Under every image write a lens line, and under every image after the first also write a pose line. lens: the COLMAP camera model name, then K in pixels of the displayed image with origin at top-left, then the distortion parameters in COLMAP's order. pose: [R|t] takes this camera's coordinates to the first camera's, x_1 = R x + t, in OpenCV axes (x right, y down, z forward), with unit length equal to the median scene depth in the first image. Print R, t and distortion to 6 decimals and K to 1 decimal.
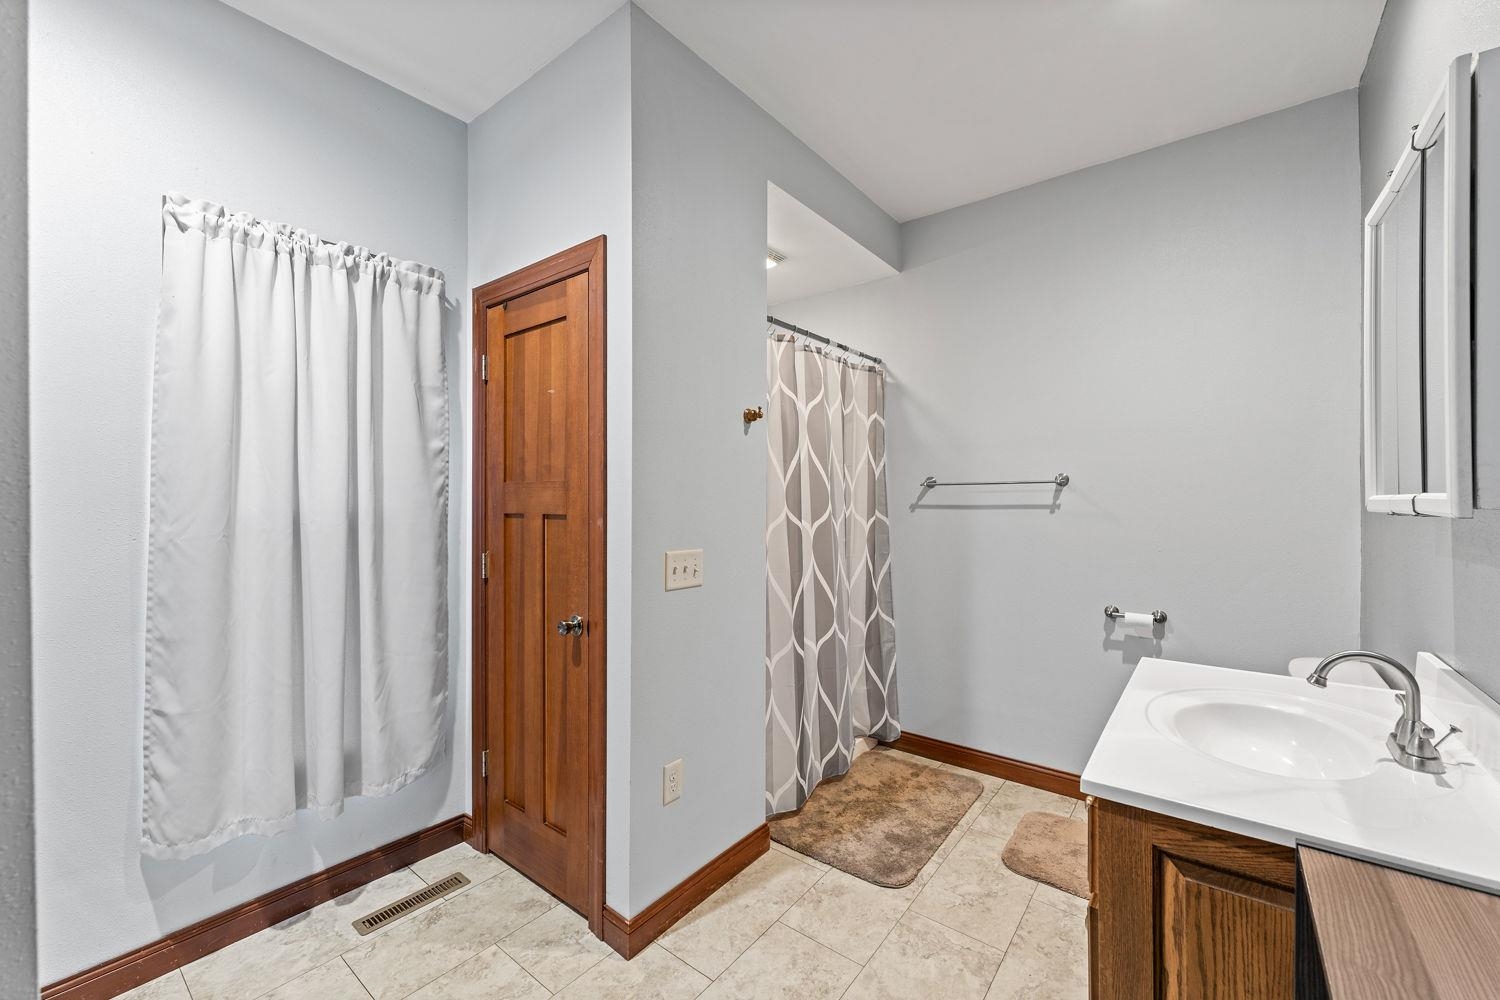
lens RADIAL K [[605.3, 0, 750.0], [0, 605.3, 500.0], [0, 0, 1]] dist [0.000236, 0.000034]
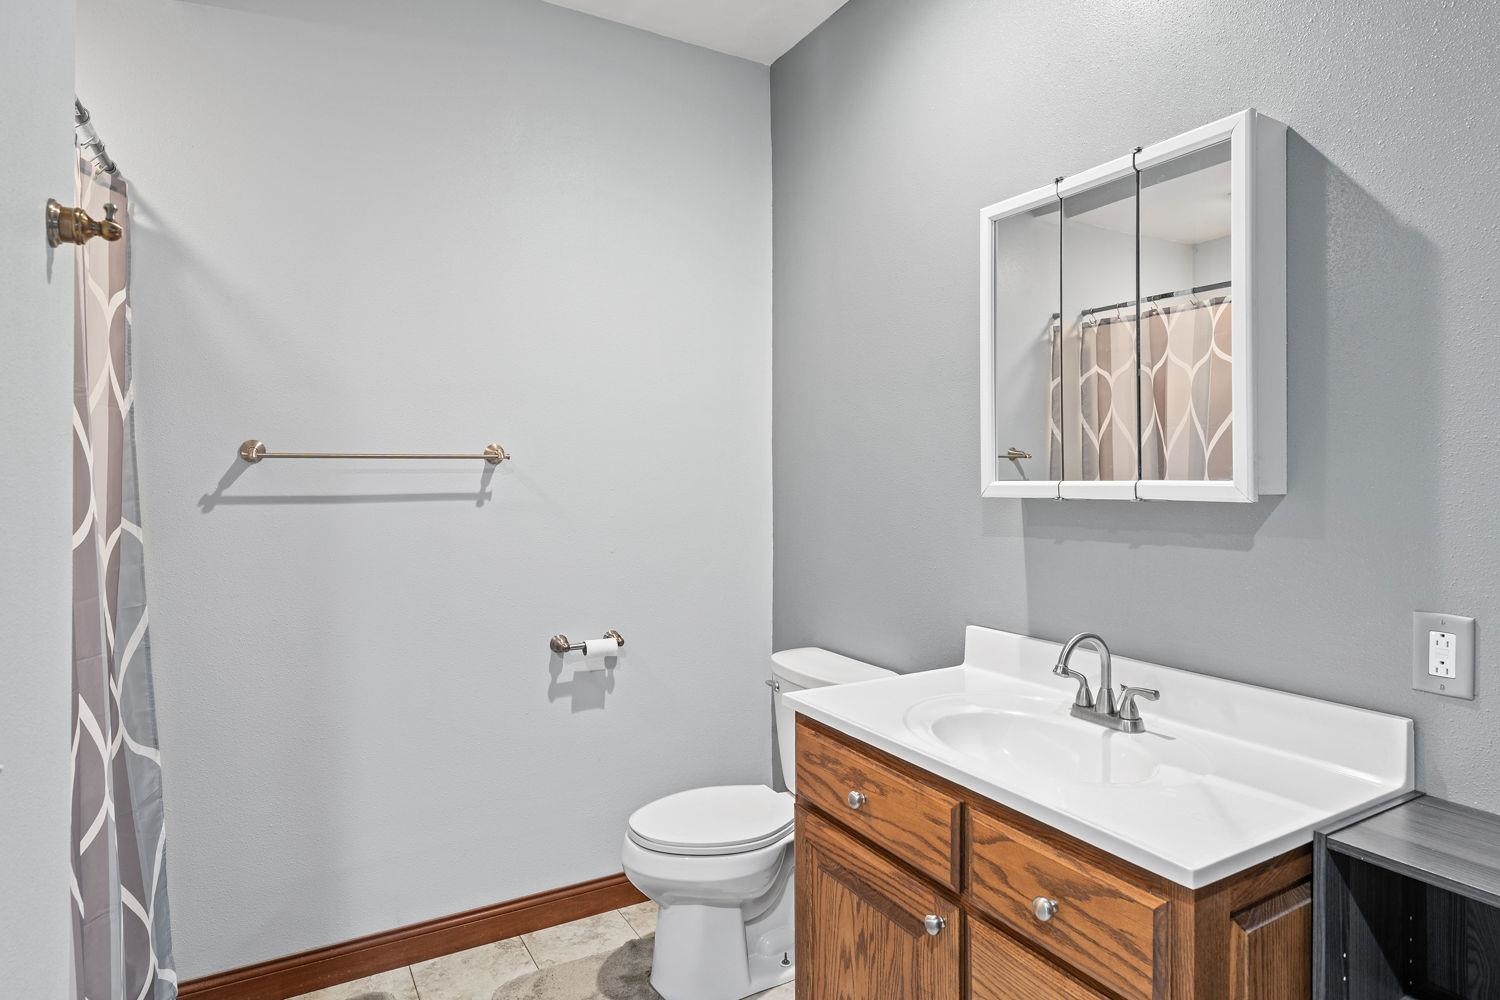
lens RADIAL K [[842.7, 0, 752.9], [0, 842.7, 478.2], [0, 0, 1]] dist [0.001392, 0.000090]
pose [[0.371013, 0.001696, 0.928626, -0.217658], [0.001384, 0.999996, -0.002379, -0.005190], [-0.928627, 0.002168, 0.371009, 0.403838]]
